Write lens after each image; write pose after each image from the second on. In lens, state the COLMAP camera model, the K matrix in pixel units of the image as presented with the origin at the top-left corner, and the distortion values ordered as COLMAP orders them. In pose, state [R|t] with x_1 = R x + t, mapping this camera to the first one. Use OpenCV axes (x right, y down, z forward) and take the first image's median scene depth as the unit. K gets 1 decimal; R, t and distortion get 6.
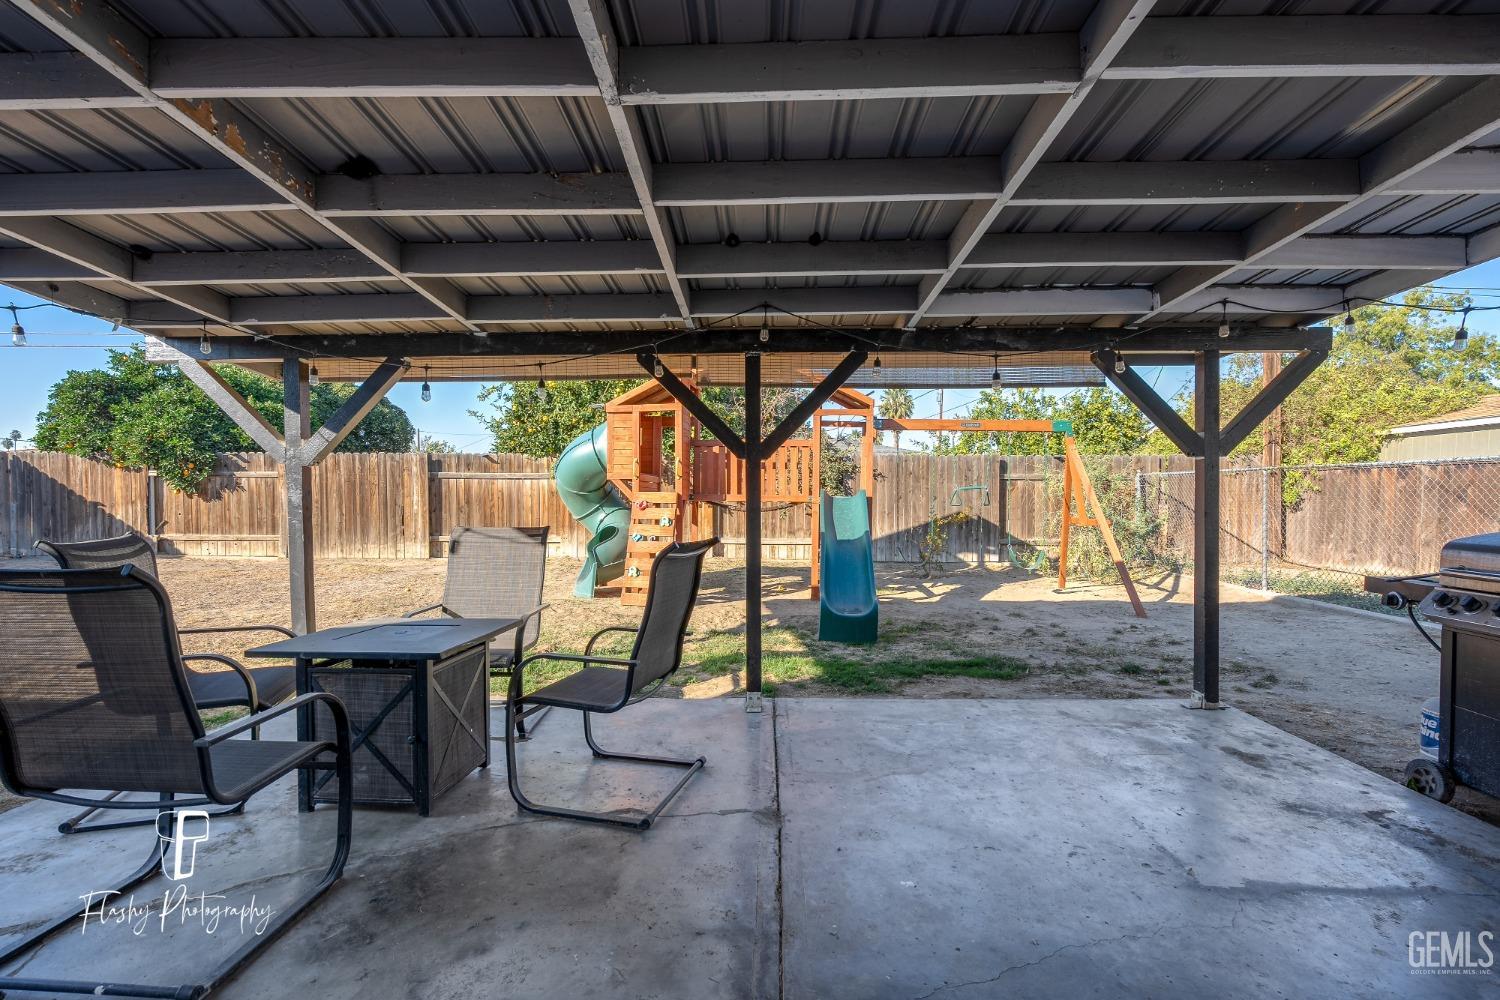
lens RADIAL K [[674.0, 0, 750.0], [0, 674.0, 507.8], [0, 0, 1]] dist [-0.008228, 0.000913]
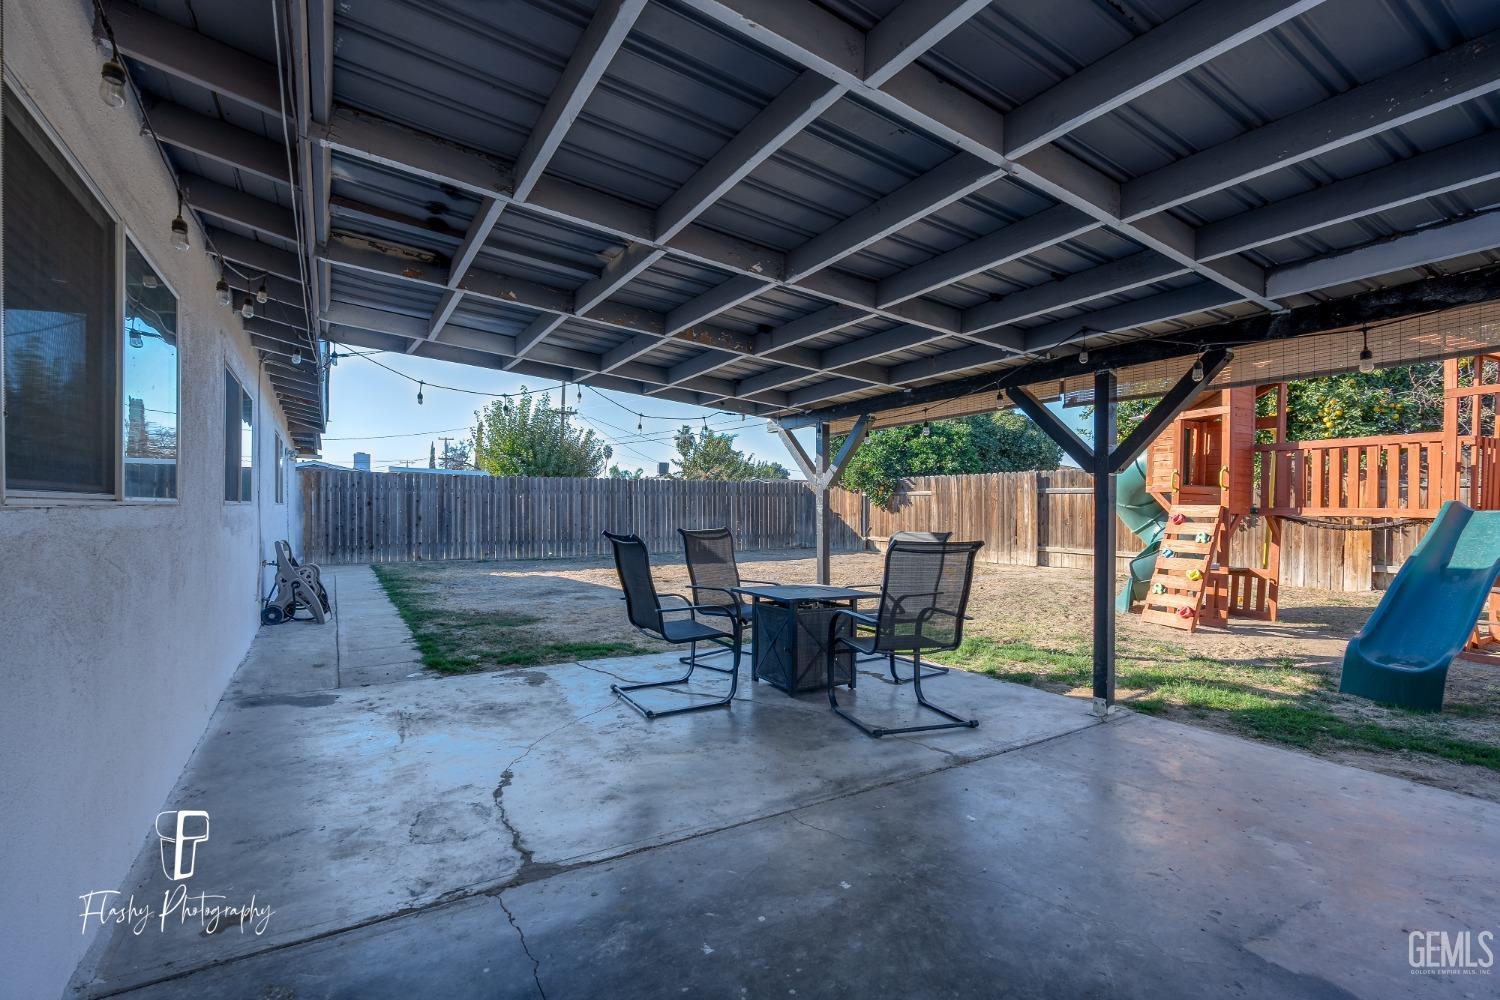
lens RADIAL K [[674.0, 0, 750.0], [0, 674.0, 507.8], [0, 0, 1]] dist [-0.008228, 0.000913]
pose [[0.551550, -0.001666, -0.834140, 0.294850], [-0.016820, 0.999772, -0.013119, 0.002294], [0.833972, 0.021266, 0.551396, -0.011420]]
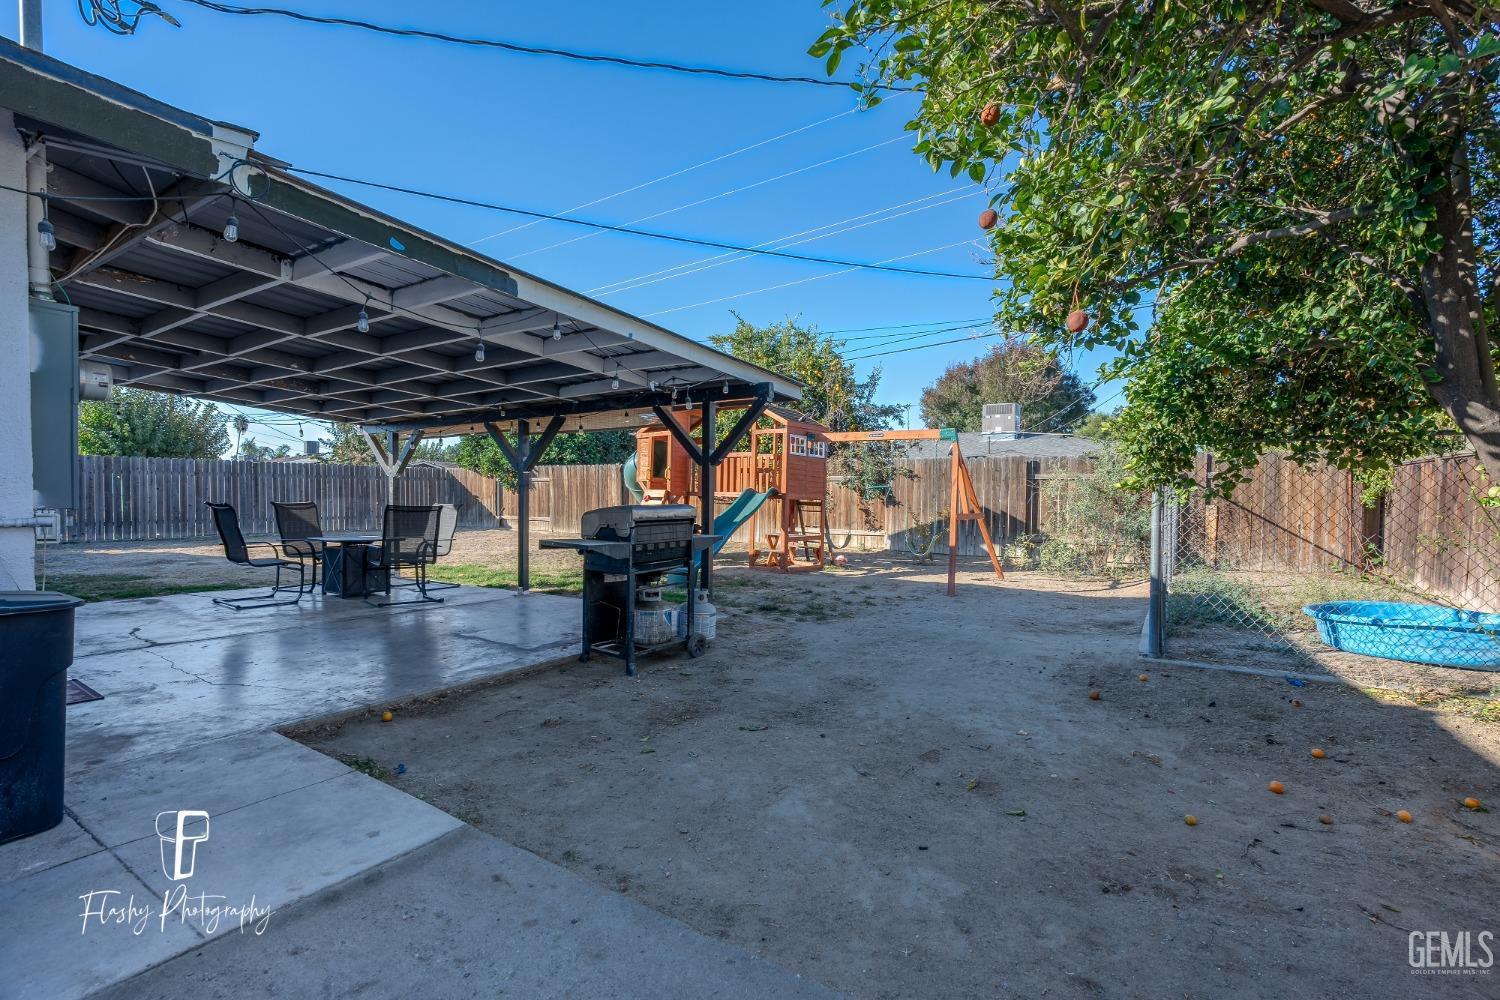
lens RADIAL K [[674.0, 0, 750.0], [0, 674.0, 507.8], [0, 0, 1]] dist [-0.008228, 0.000913]
pose [[0.853867, 0.014543, -0.520289, 0.853097], [-0.016241, 0.999867, 0.001294, 0.012419], [0.520238, 0.007345, 0.853990, -0.191461]]
